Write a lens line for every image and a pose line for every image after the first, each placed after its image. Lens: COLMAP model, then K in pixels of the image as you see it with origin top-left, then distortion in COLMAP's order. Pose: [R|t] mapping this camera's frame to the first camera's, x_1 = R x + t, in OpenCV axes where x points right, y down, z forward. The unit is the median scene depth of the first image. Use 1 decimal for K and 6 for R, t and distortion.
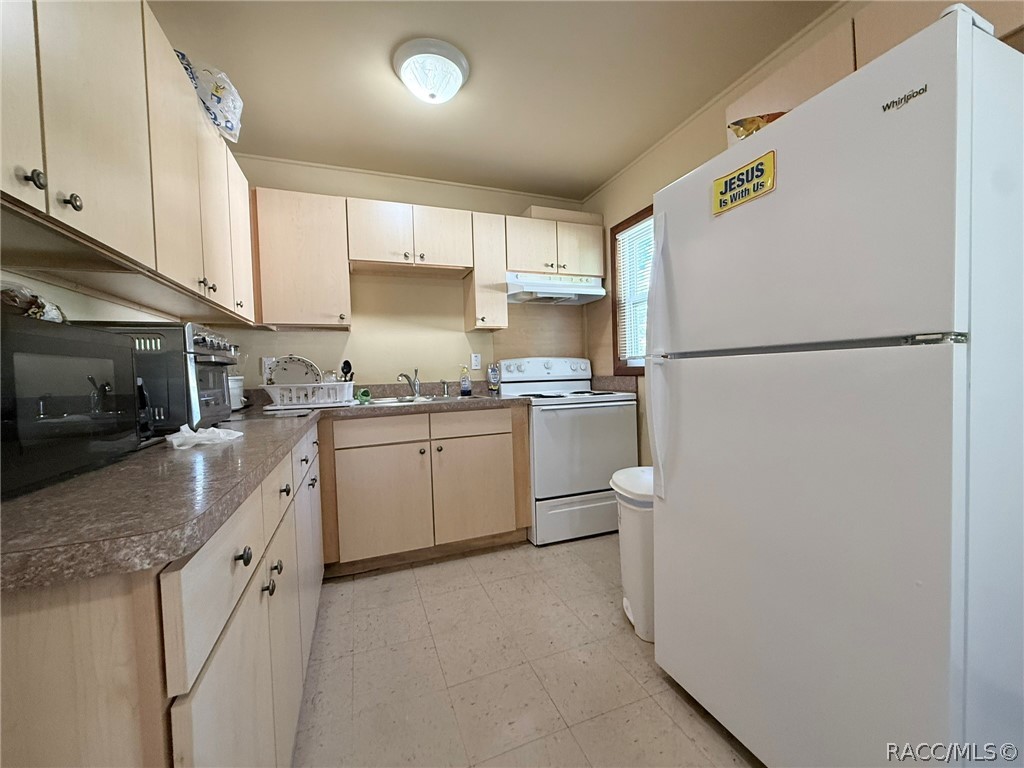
lens RADIAL K [[408.8, 0, 513.0], [0, 408.8, 385.0], [0, 0, 1]] dist [-0.001486, 0.000019]
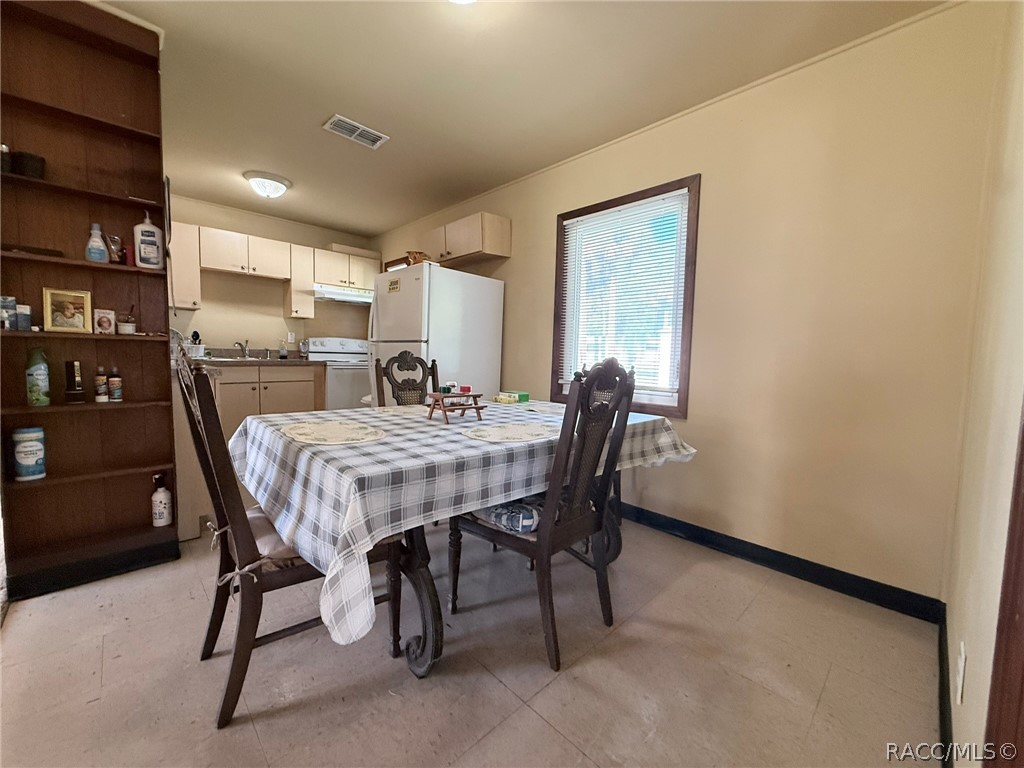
lens RADIAL K [[408.8, 0, 515.2], [0, 408.8, 383.6], [0, 0, 1]] dist [-0.001486, 0.000019]
pose [[0.916083, 0.026037, 0.400142, 0.078303], [-0.041208, 0.998719, 0.029355, 0.039276], [-0.398865, -0.043381, 0.915983, -0.826270]]
